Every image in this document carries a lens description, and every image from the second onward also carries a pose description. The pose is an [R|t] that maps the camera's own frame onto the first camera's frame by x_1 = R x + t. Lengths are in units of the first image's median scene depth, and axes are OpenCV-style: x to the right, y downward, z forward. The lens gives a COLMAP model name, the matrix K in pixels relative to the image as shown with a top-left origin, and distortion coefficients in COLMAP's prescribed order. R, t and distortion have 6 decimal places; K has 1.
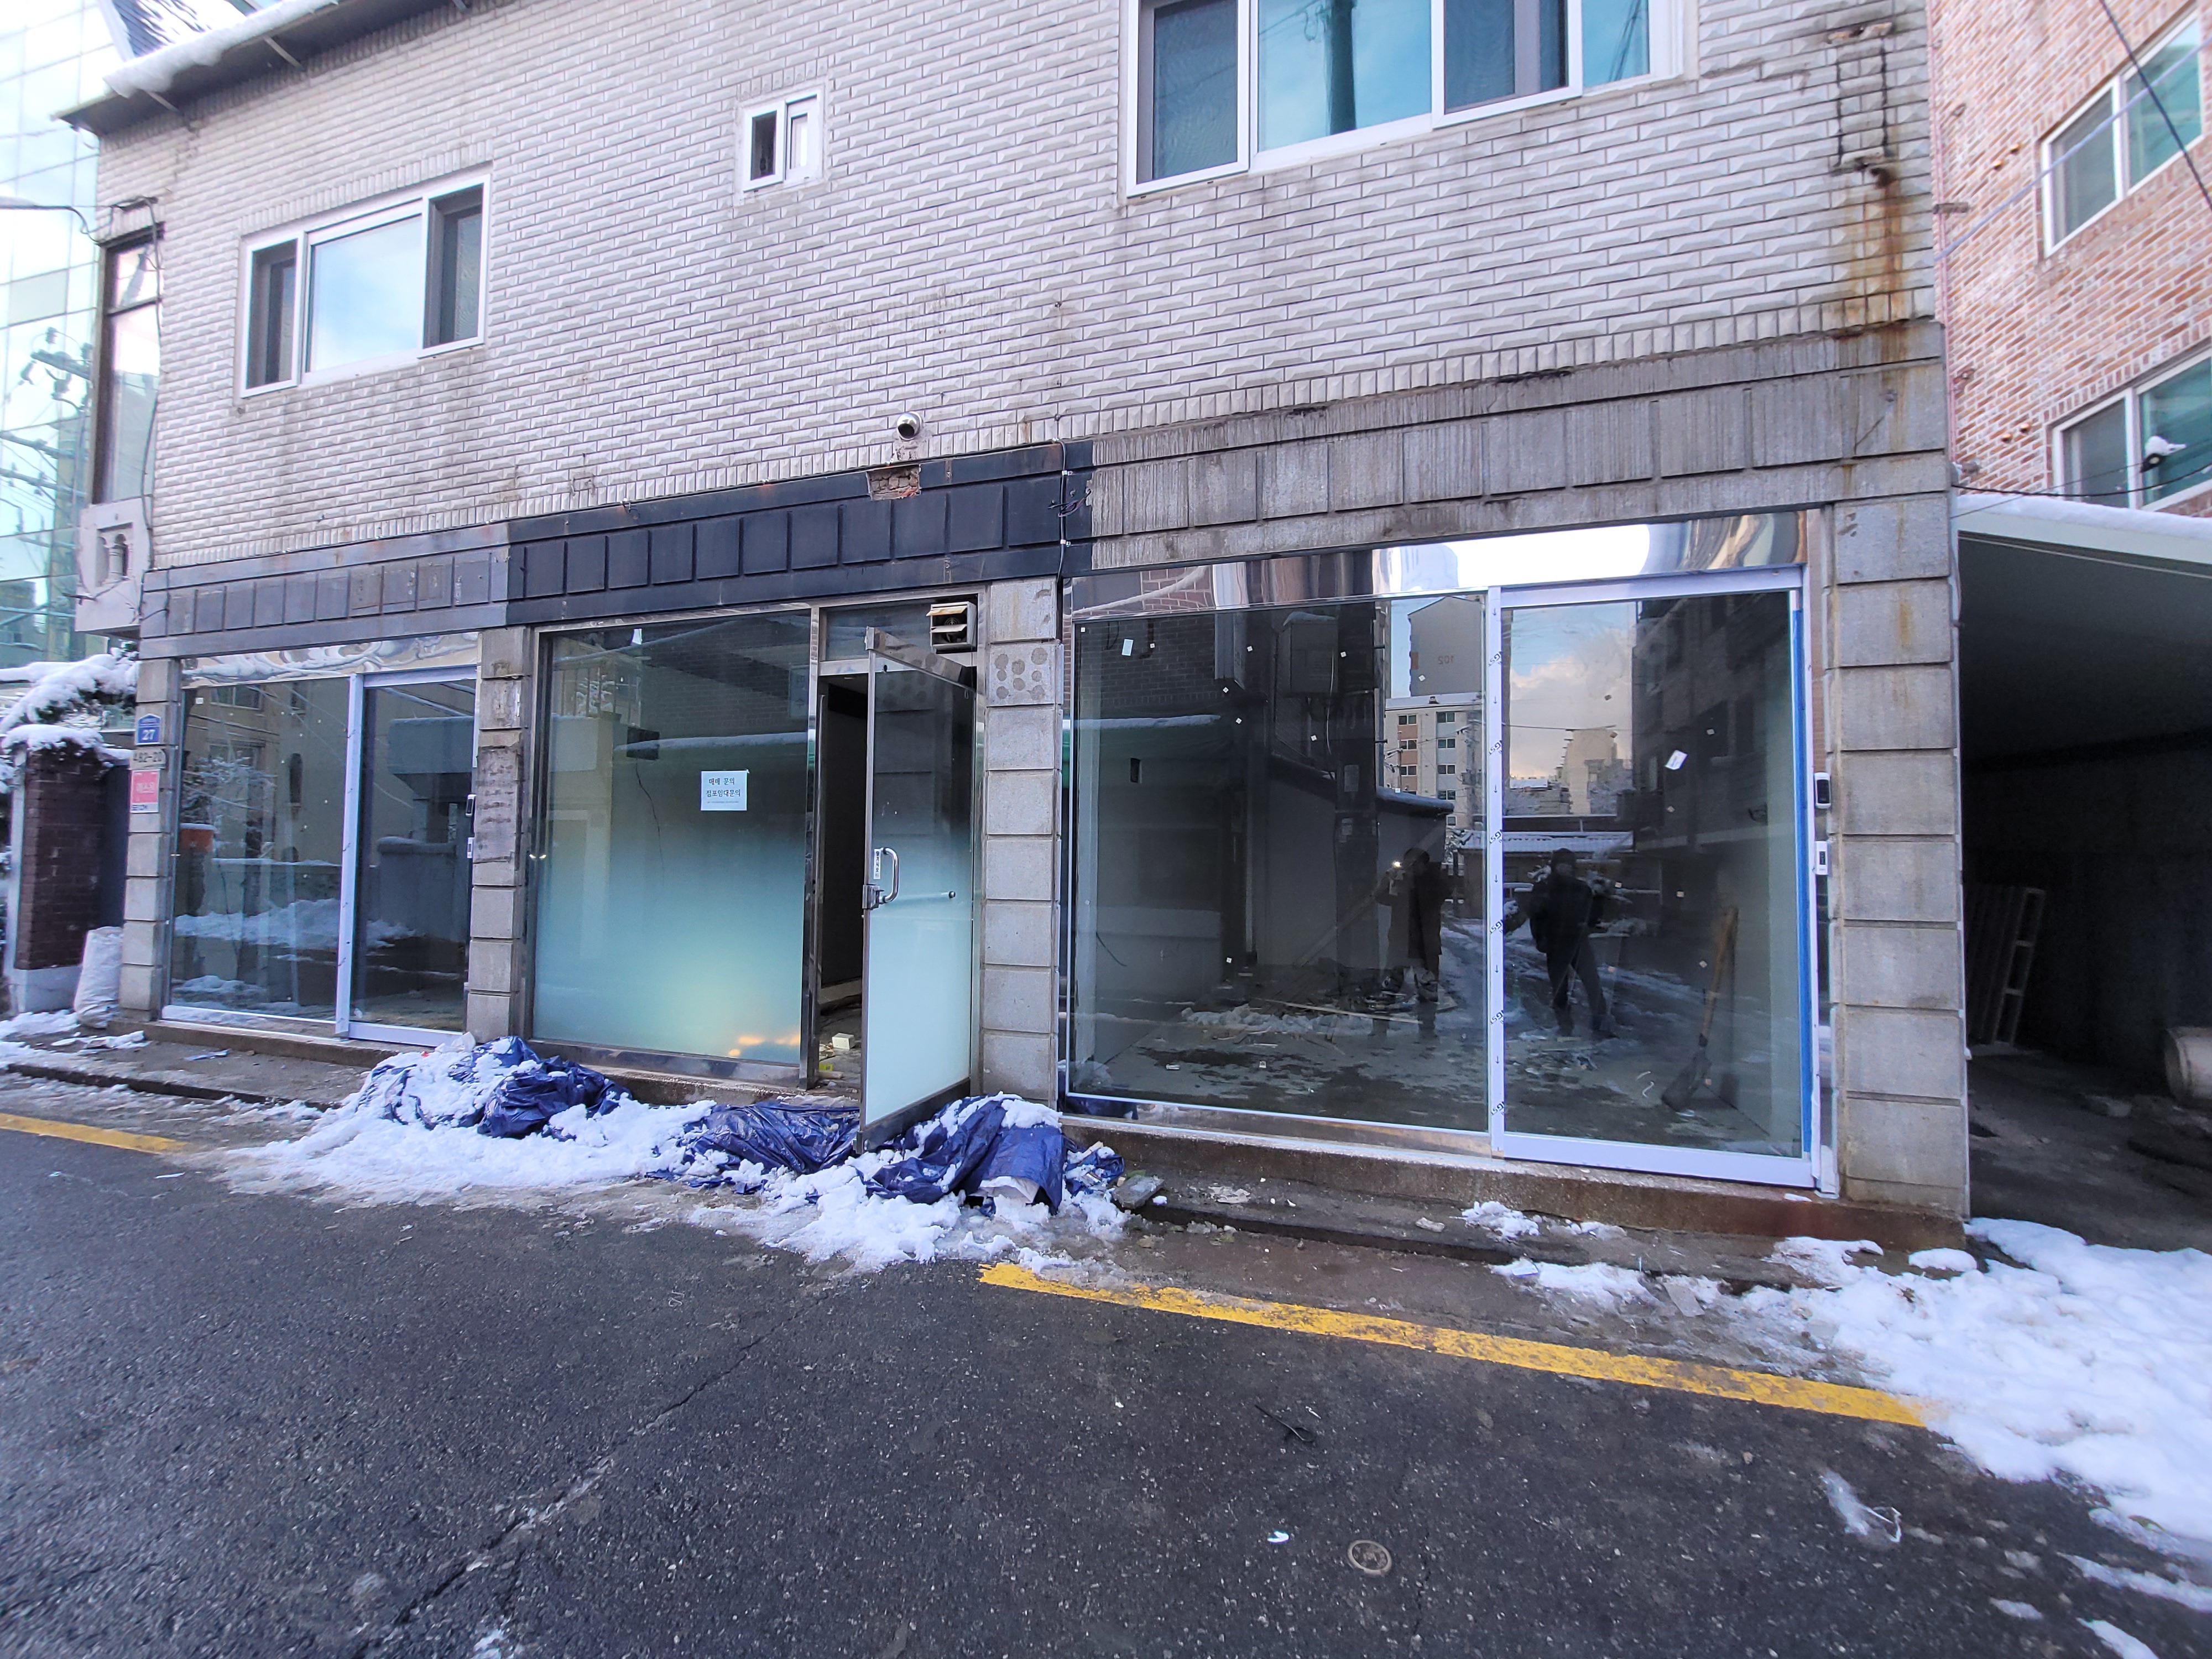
lens RADIAL K [[894.5, 0, 1114.7], [0, 894.5, 825.4], [0, 0, 1]] dist [-0.003328, 0.001685]
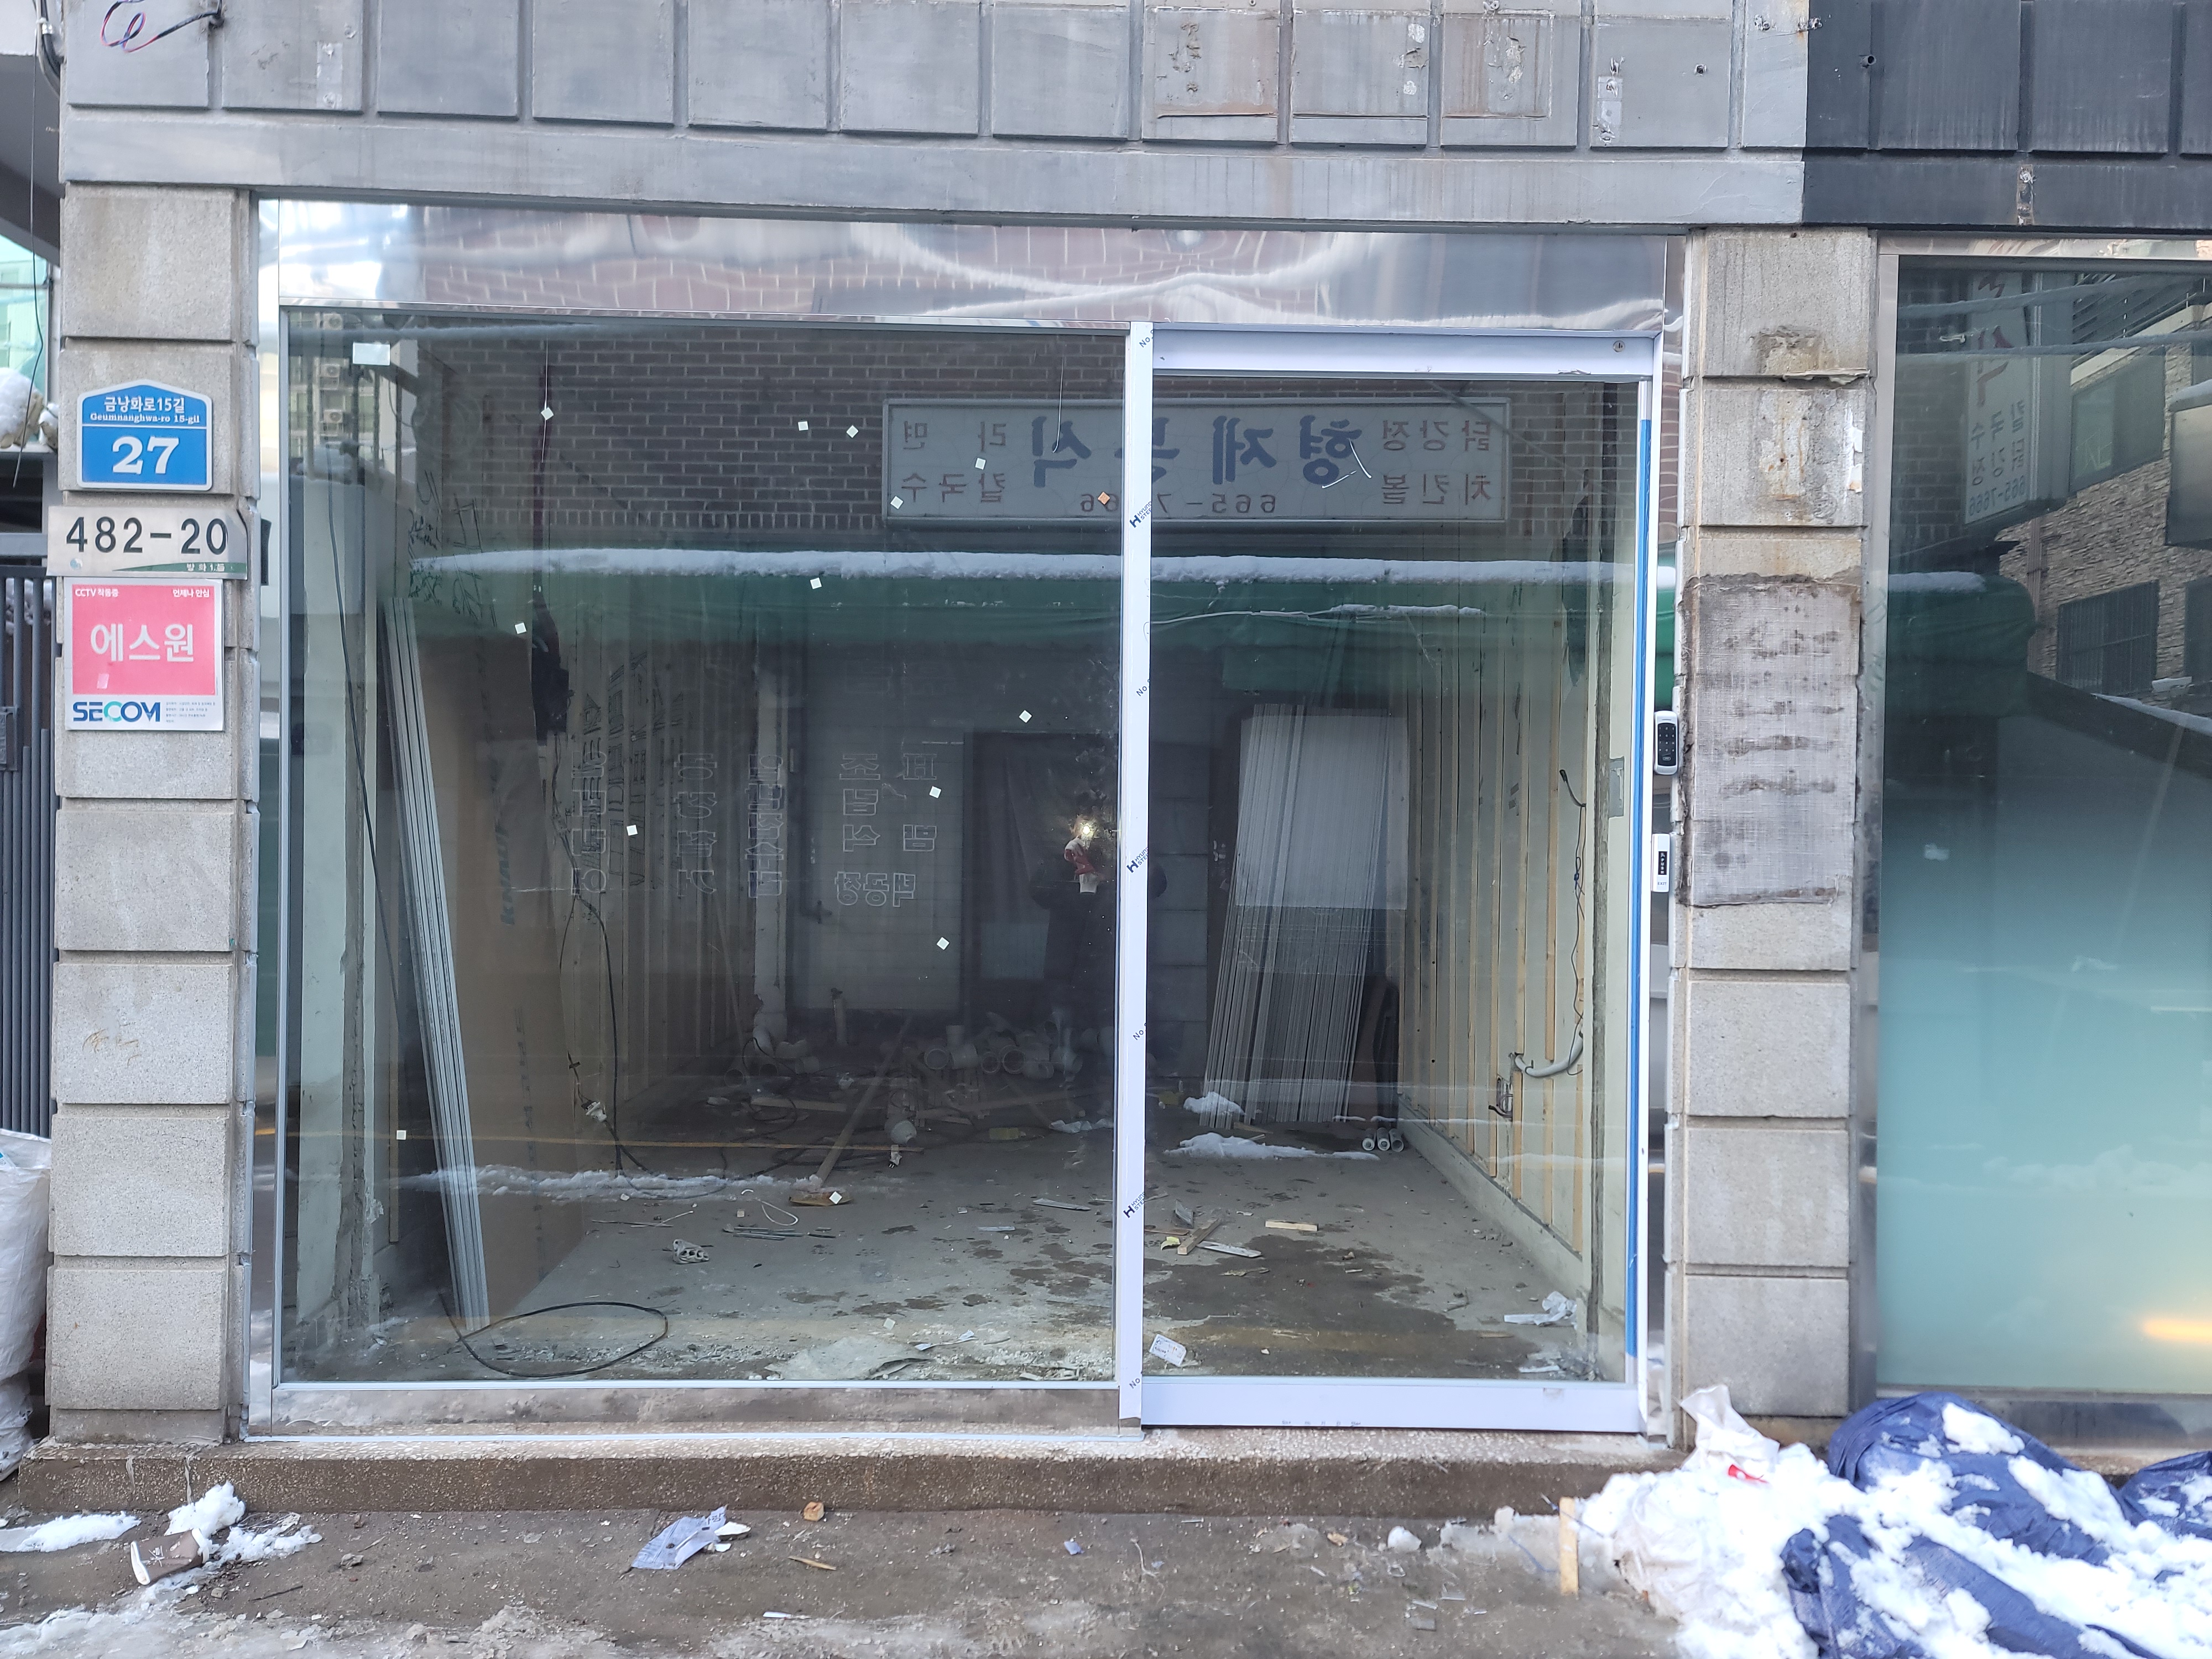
lens RADIAL K [[1606.8, 0, 1115.5], [0, 1606.8, 838.8], [0, 0, 1]] dist [0.082767, -0.052252]
pose [[0.945730, -0.001396, 0.324951, -1.474909], [-0.015792, 0.998612, 0.050252, -0.016594], [-0.324570, -0.052656, 0.944395, 0.608429]]
